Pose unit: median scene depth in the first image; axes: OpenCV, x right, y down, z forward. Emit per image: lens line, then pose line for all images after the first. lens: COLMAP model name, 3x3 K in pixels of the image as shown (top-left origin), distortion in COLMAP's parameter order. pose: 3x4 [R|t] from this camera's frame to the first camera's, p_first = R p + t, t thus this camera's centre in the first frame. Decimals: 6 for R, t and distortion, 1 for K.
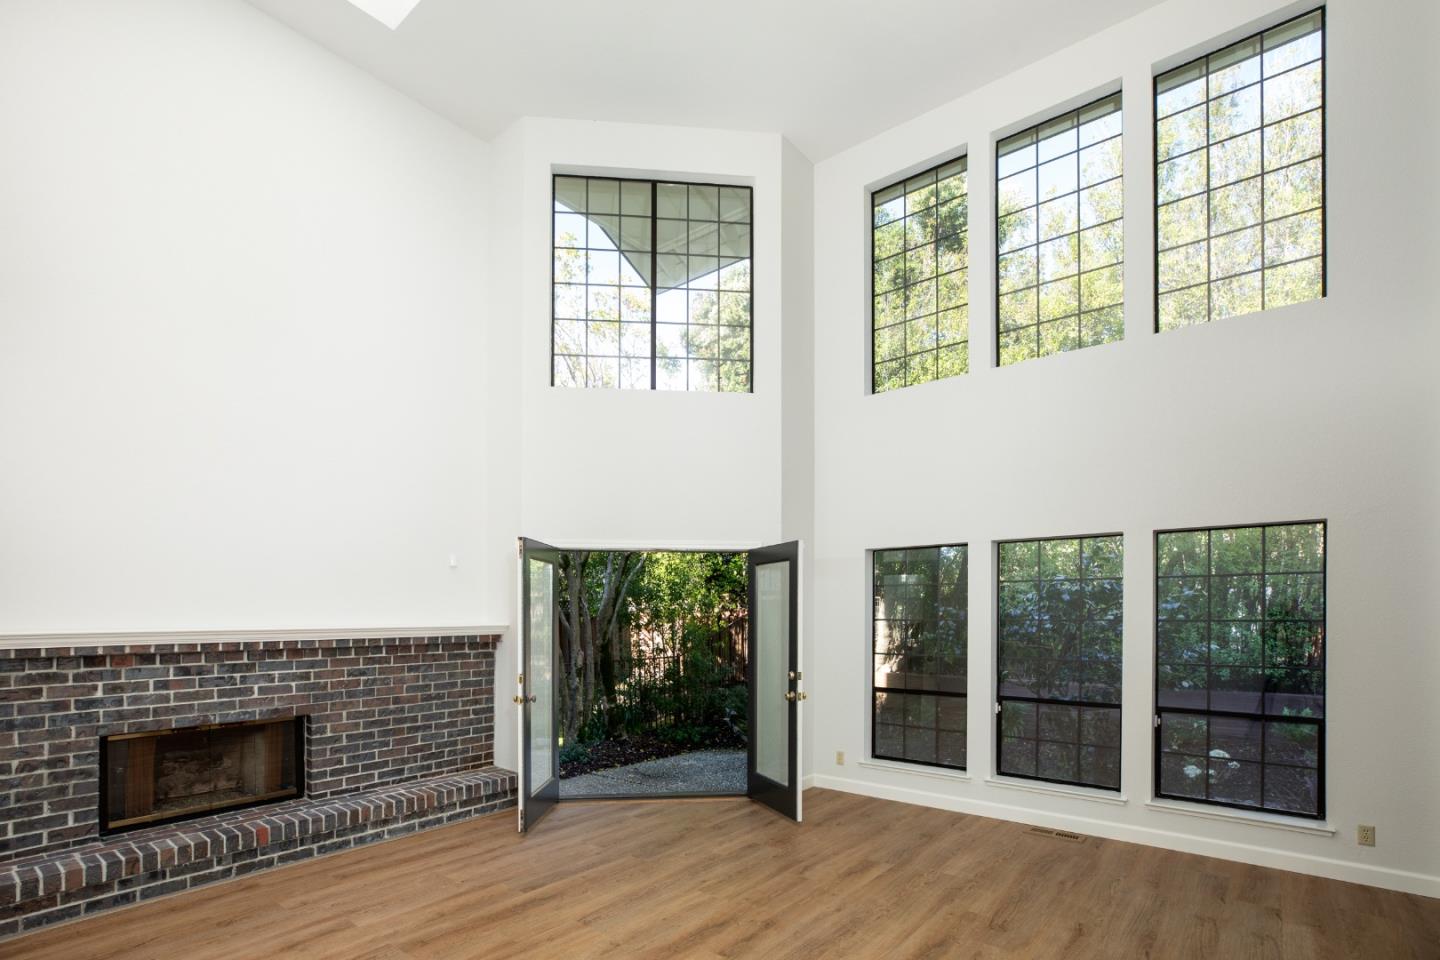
lens RADIAL K [[692.0, 0, 720.0], [0, 692.0, 480.0], [0, 0, 1]] dist [0.001759, 0.000406]
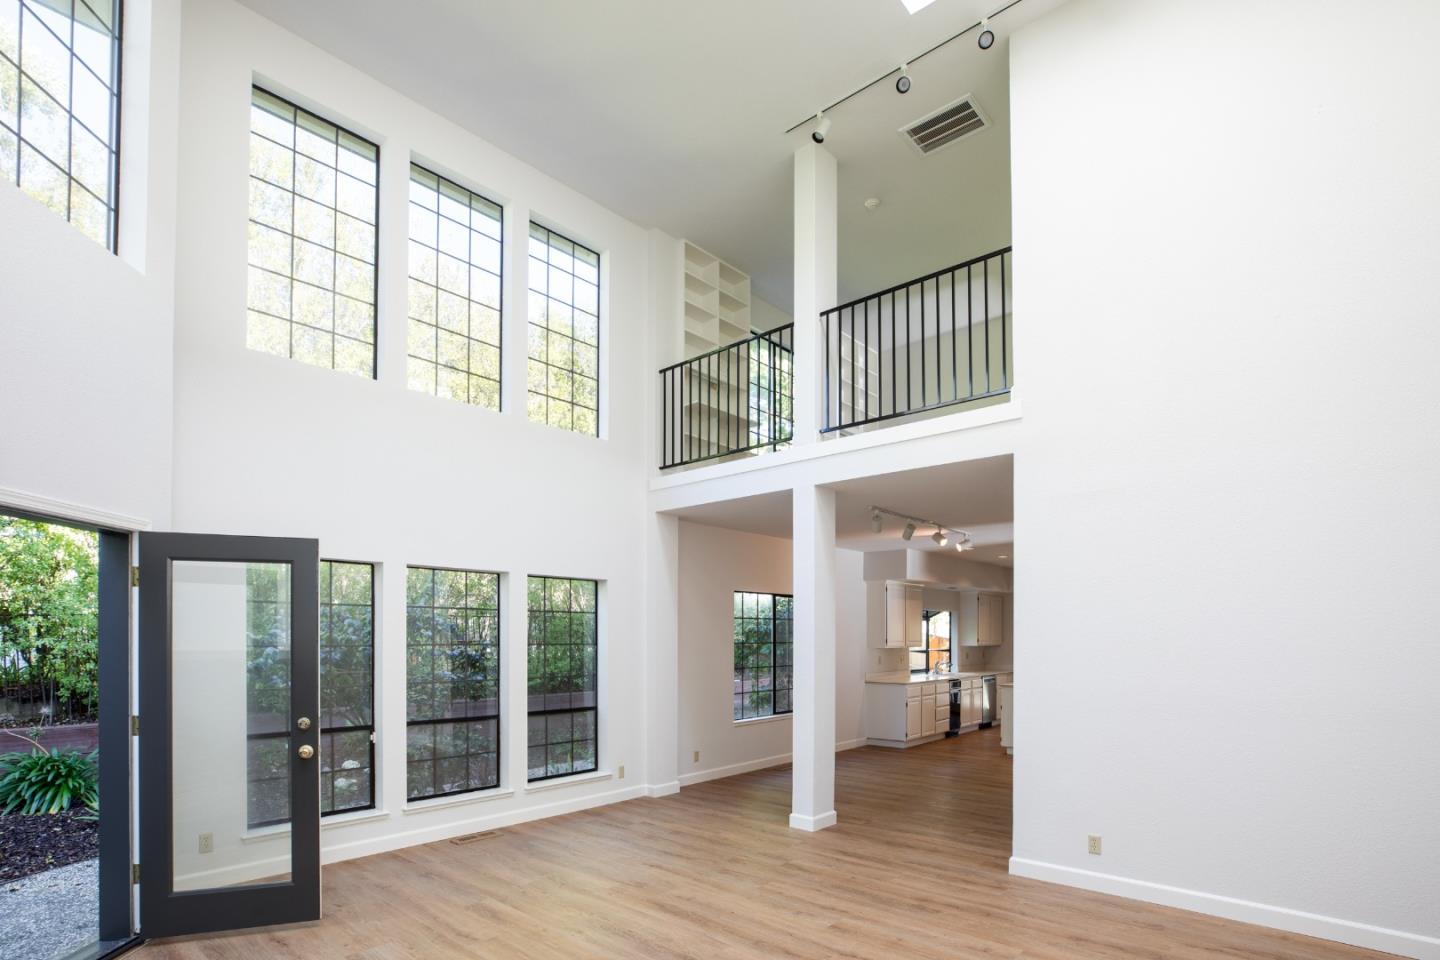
lens RADIAL K [[716.9, 0, 720.0], [0, 716.9, 480.0], [0, 0, 1]] dist [-0.003721, -0.000464]
pose [[0.069457, 0.213674, 0.974433, -0.693545], [-0.188252, 0.962049, -0.197540, 0.102651], [-0.979662, -0.169719, 0.107046, 0.548761]]
